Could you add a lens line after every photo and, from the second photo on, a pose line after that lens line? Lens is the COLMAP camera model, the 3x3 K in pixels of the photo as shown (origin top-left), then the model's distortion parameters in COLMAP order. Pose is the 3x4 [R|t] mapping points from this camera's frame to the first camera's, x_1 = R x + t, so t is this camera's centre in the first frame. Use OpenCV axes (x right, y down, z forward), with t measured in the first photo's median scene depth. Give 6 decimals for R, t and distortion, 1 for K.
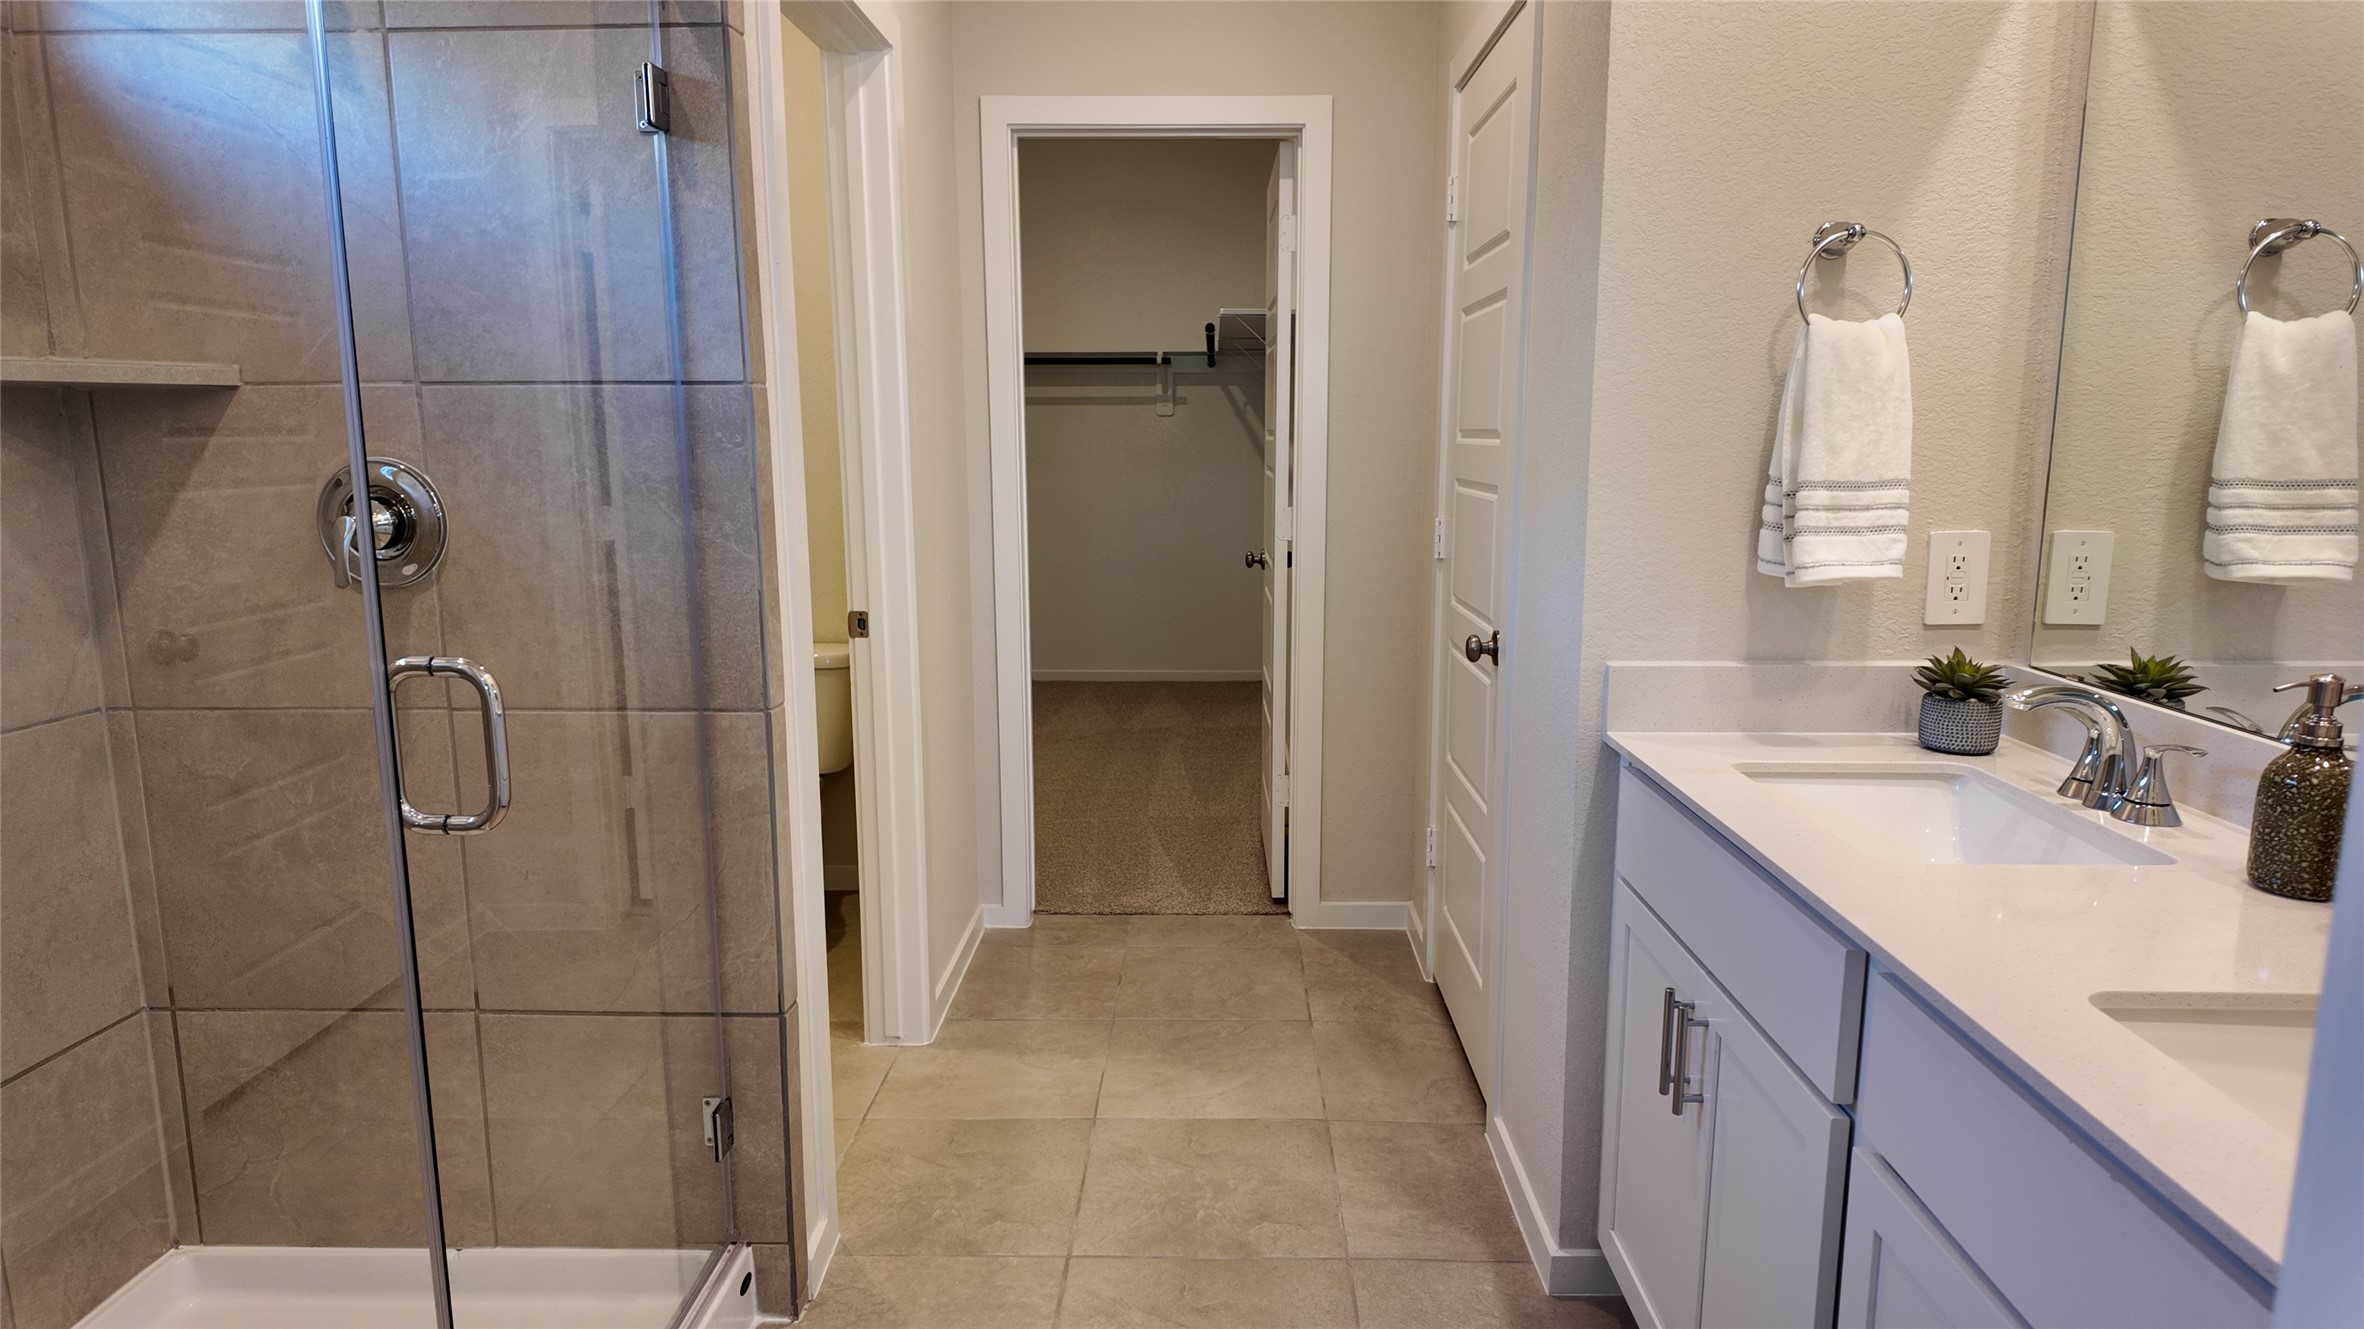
lens RADIAL K [[1376.5, 0, 1195.0], [0, 1376.5, 672.4], [0, 0, 1]] dist [0.029599, -0.025194]
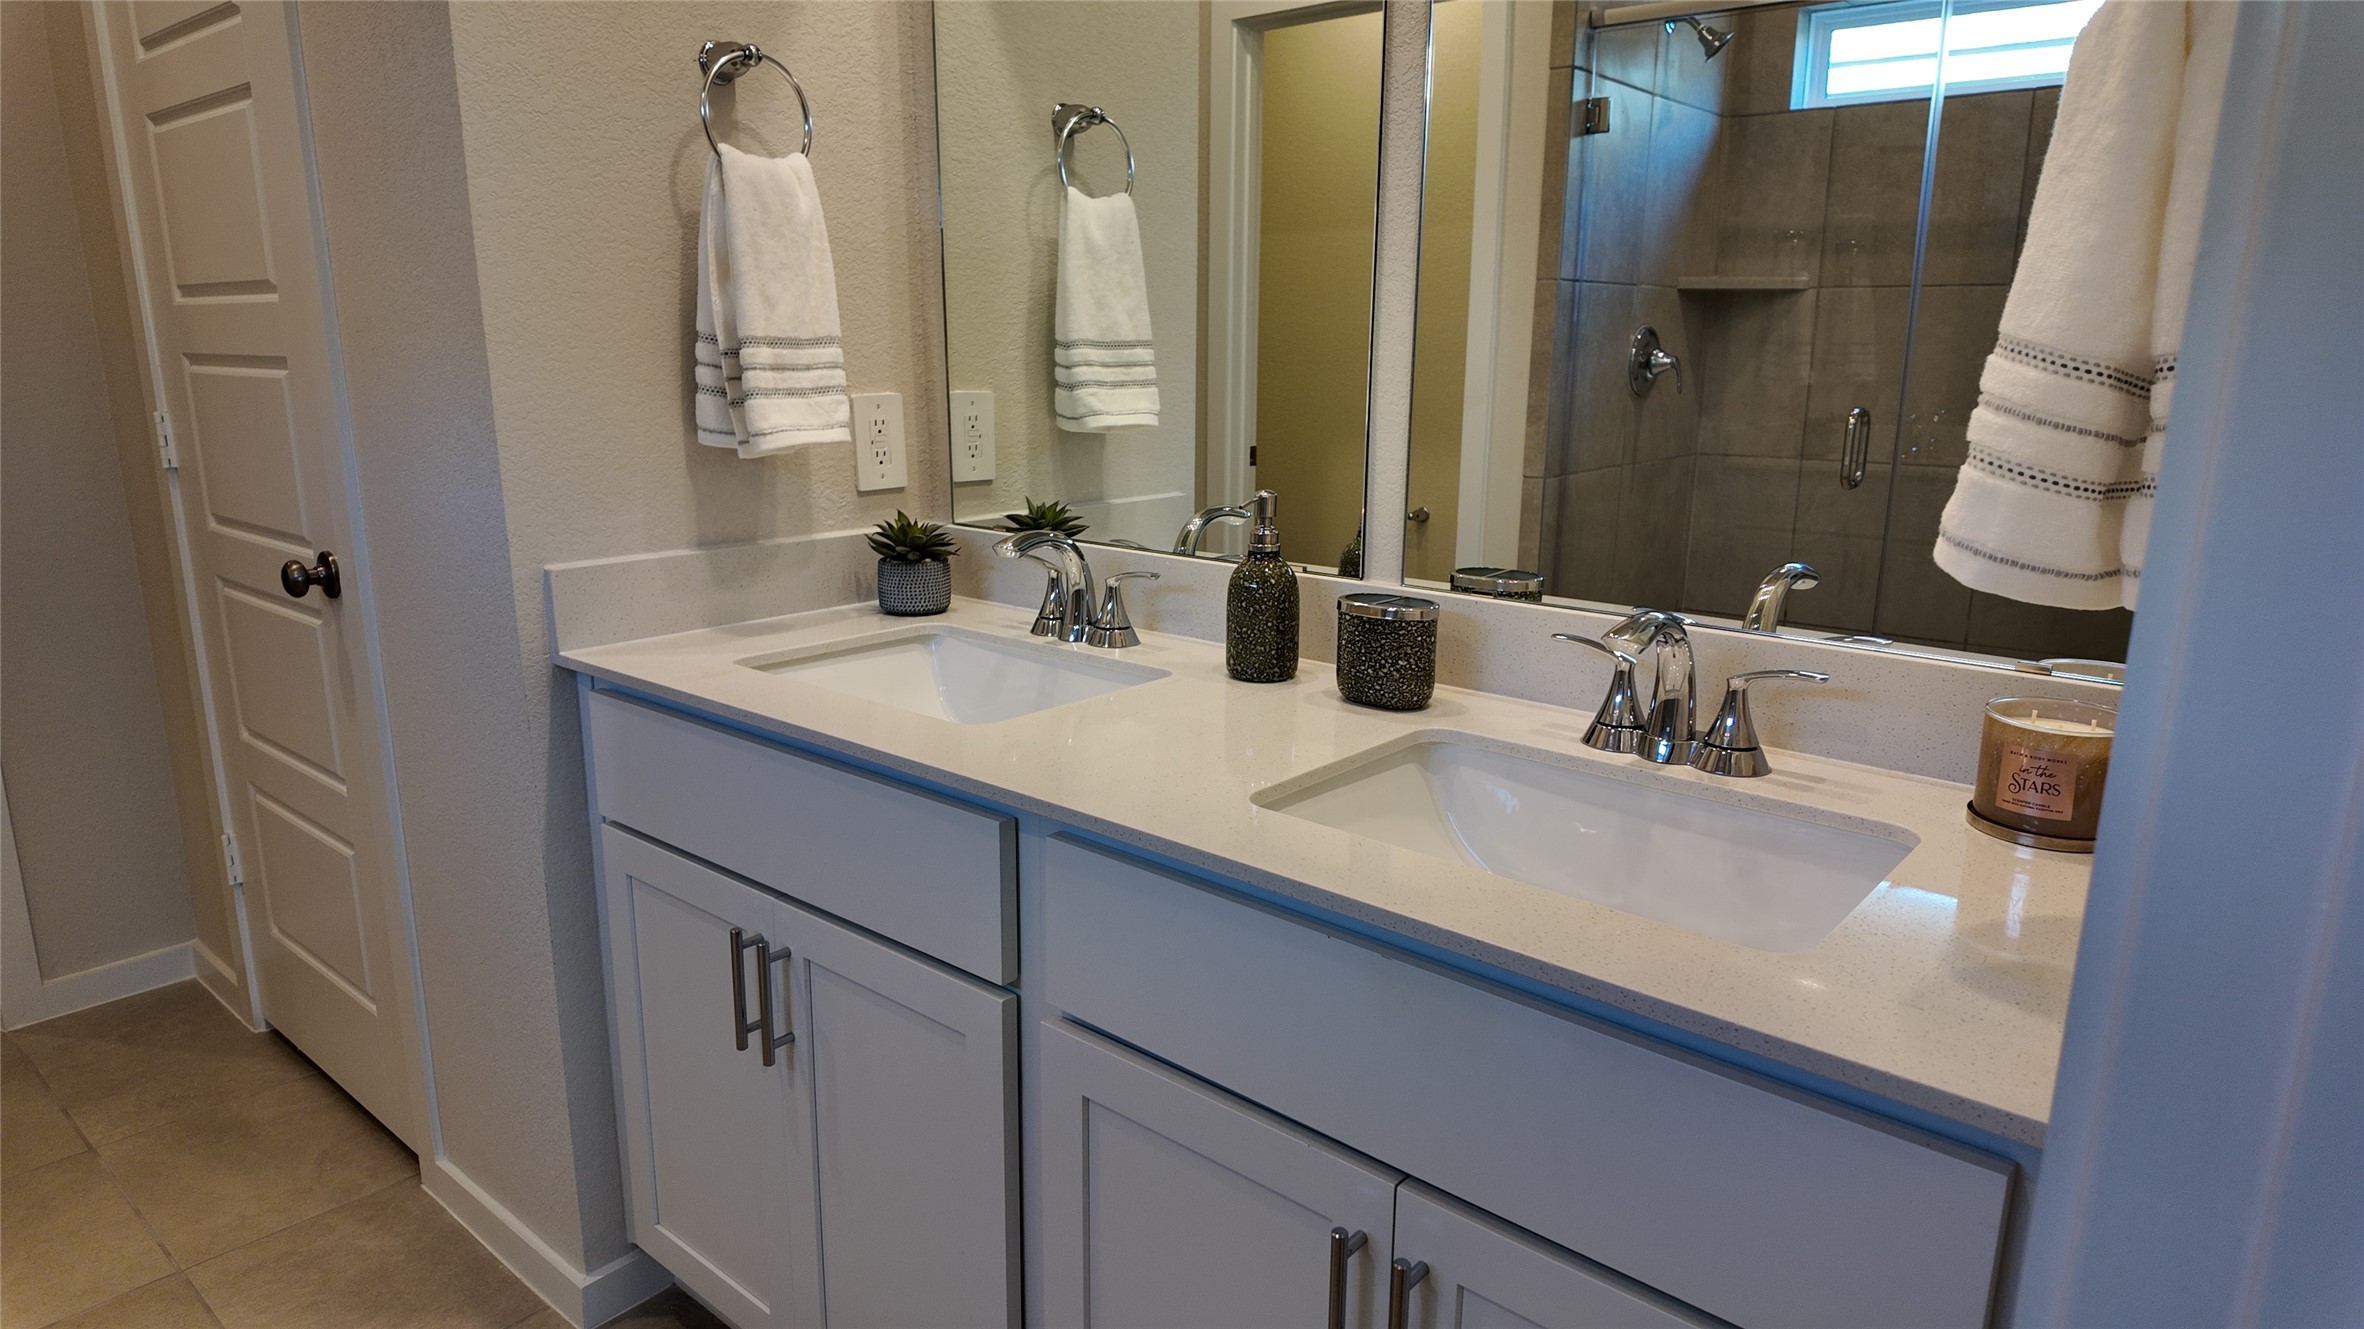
lens RADIAL K [[1376.5, 0, 1195.0], [0, 1376.5, 672.4], [0, 0, 1]] dist [0.029599, -0.025194]
pose [[0.631805, -0.173873, 0.755375, -0.086582], [0.125988, 0.984593, 0.121258, 0.003392], [-0.764820, 0.018557, 0.643977, 0.202862]]
